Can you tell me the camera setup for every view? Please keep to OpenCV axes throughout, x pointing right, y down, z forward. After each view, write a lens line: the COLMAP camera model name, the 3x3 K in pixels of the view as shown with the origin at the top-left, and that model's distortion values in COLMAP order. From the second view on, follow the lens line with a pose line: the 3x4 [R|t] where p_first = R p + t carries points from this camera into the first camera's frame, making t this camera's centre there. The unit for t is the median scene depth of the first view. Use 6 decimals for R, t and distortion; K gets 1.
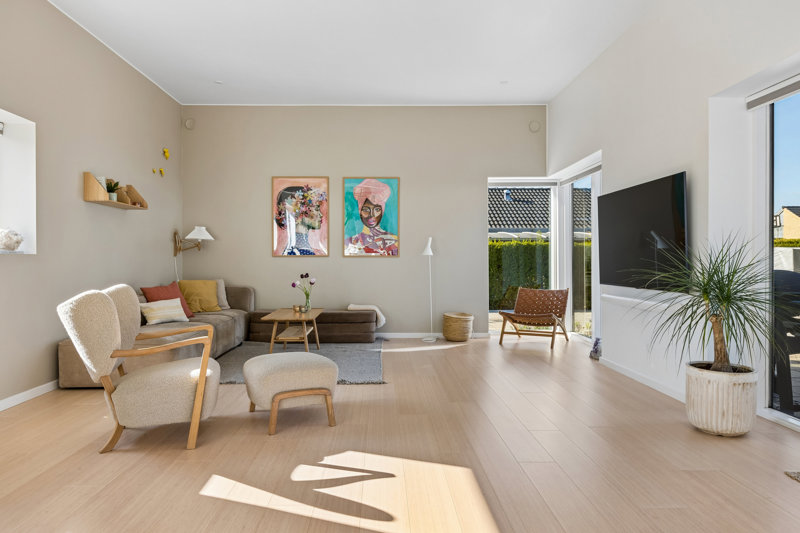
lens RADIAL K [[551.8, 0, 400.0], [0, 551.8, 266.5], [0, 0, 1]] dist [-0.005581, 0.000275]
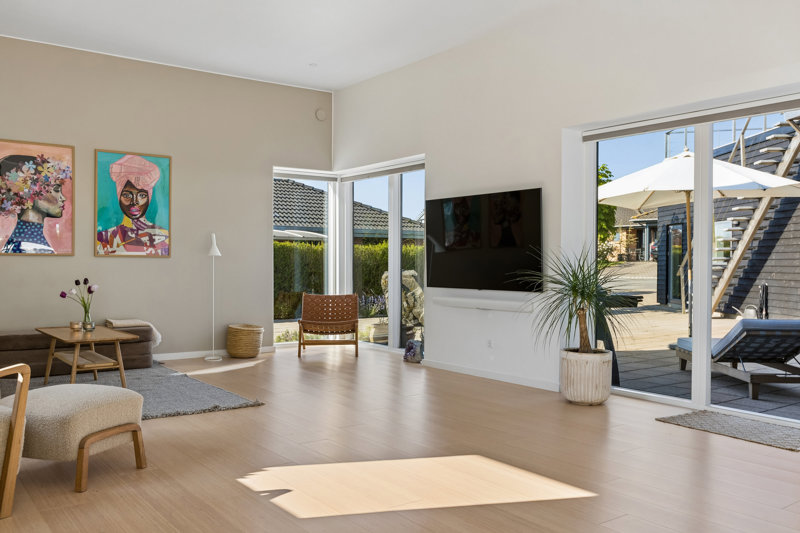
lens RADIAL K [[695.8, 0, 427.6], [0, 695.8, 268.7], [0, 0, 1]] dist [-0.001213, -0.000960]
pose [[0.801429, 0.001726, 0.598088, -0.313203], [-0.000886, 0.999998, -0.001699, 0.000468], [-0.598090, 0.000831, 0.801429, -0.020060]]
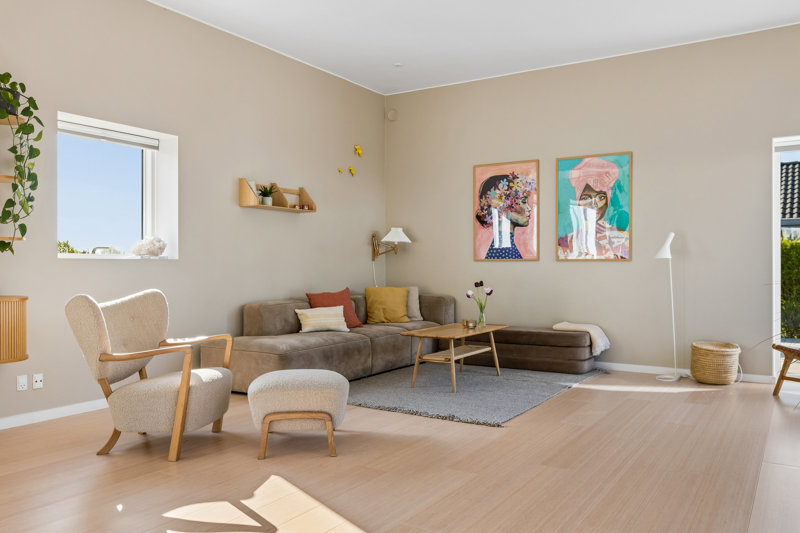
lens RADIAL K [[657.2, 0, 400.0], [0, 657.2, 266.5], [0, 0, 1]] dist [0.003713, 0.003438]
pose [[0.829173, 0.001711, -0.558990, 0.239926], [-0.006936, 0.999950, -0.007227, -0.001186], [0.558949, 0.009870, 0.829143, 0.109377]]
